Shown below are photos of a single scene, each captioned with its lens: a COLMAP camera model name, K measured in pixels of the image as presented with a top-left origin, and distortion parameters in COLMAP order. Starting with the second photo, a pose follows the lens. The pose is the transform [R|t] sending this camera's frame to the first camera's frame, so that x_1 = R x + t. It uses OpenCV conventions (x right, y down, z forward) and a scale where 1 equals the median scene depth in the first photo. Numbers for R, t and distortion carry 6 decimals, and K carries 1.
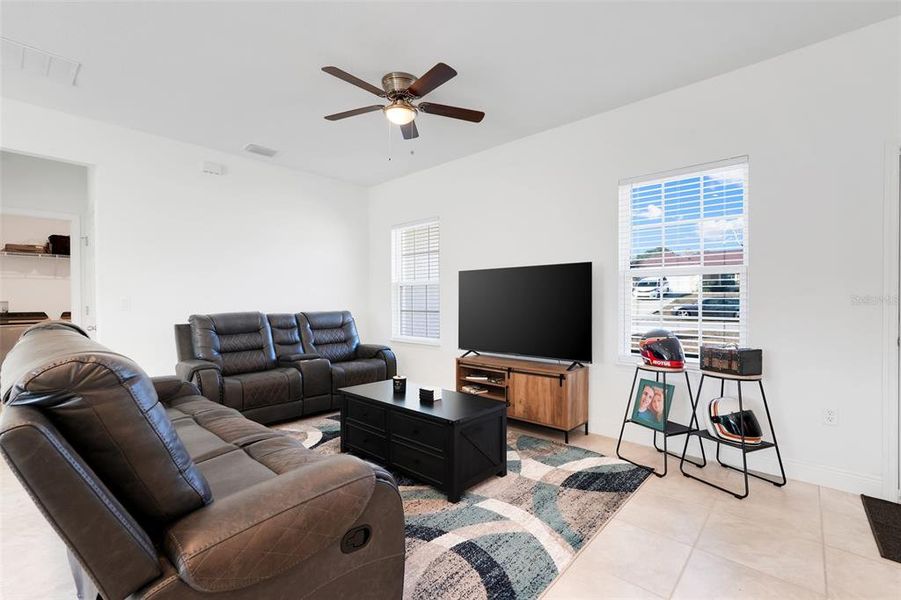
lens RADIAL K [[395.5, 0, 447.8], [0, 395.5, 302.7], [0, 0, 1]] dist [-0.006946, 0.001764]
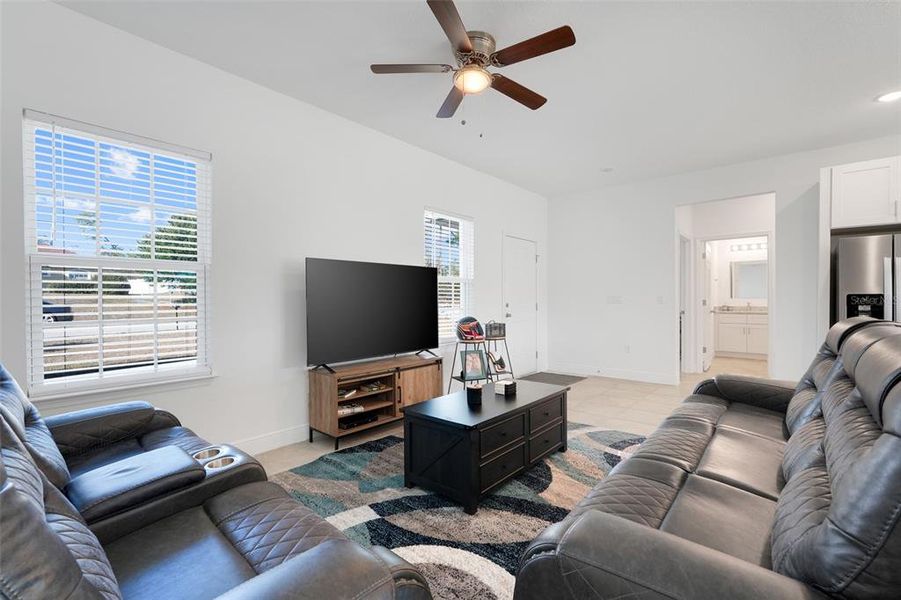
lens RADIAL K [[395.5, 0, 446.9], [0, 395.5, 303.5], [0, 0, 1]] dist [-0.006946, 0.001764]
pose [[-0.020602, -0.007739, 0.999758, -1.008130], [0.013176, 0.999881, 0.008012, 0.001218], [-0.999701, 0.013338, -0.020498, 1.105906]]
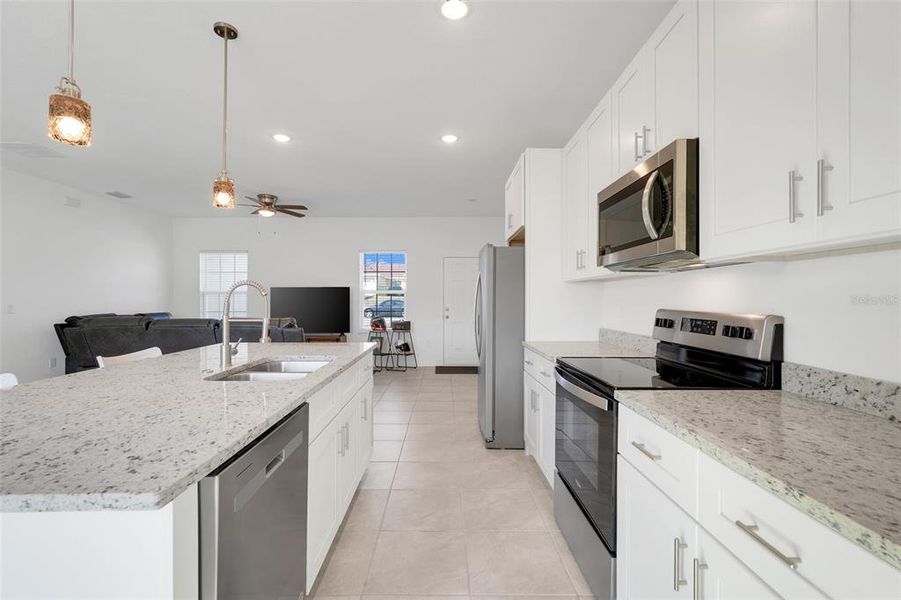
lens RADIAL K [[395.5, 0, 453.5], [0, 395.5, 301.0], [0, 0, 1]] dist [-0.006946, 0.001764]
pose [[0.724981, 0.003093, 0.688762, -0.833095], [0.004548, 0.999947, -0.009277, -0.002392], [-0.688754, 0.009858, 0.724928, -1.134175]]
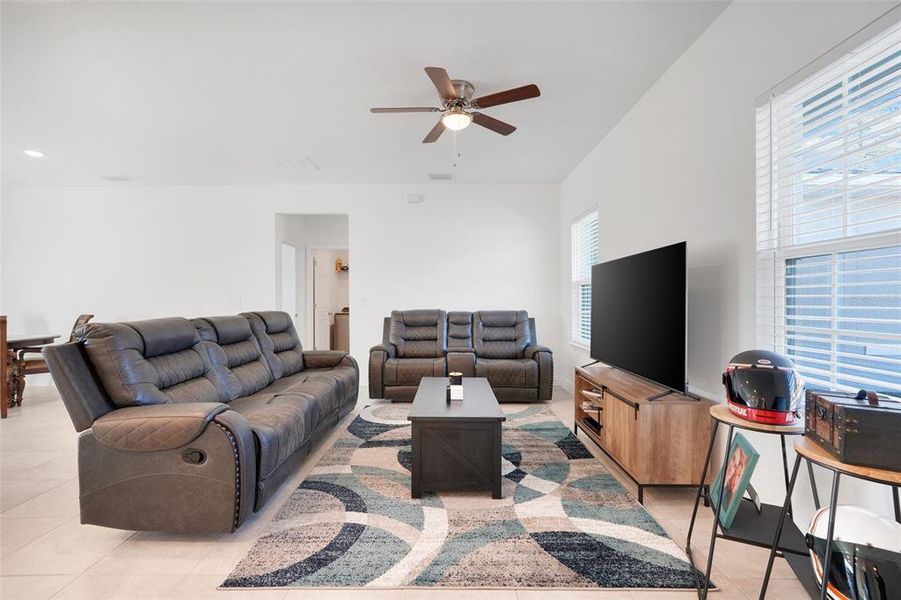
lens RADIAL K [[395.5, 0, 450.1], [0, 395.5, 302.7], [0, 0, 1]] dist [-0.006946, 0.001764]
pose [[0.676134, 0.005226, -0.736760, 0.648562], [-0.007167, 0.999974, 0.000516, 0.001544], [0.736744, 0.004932, 0.676154, 0.295127]]
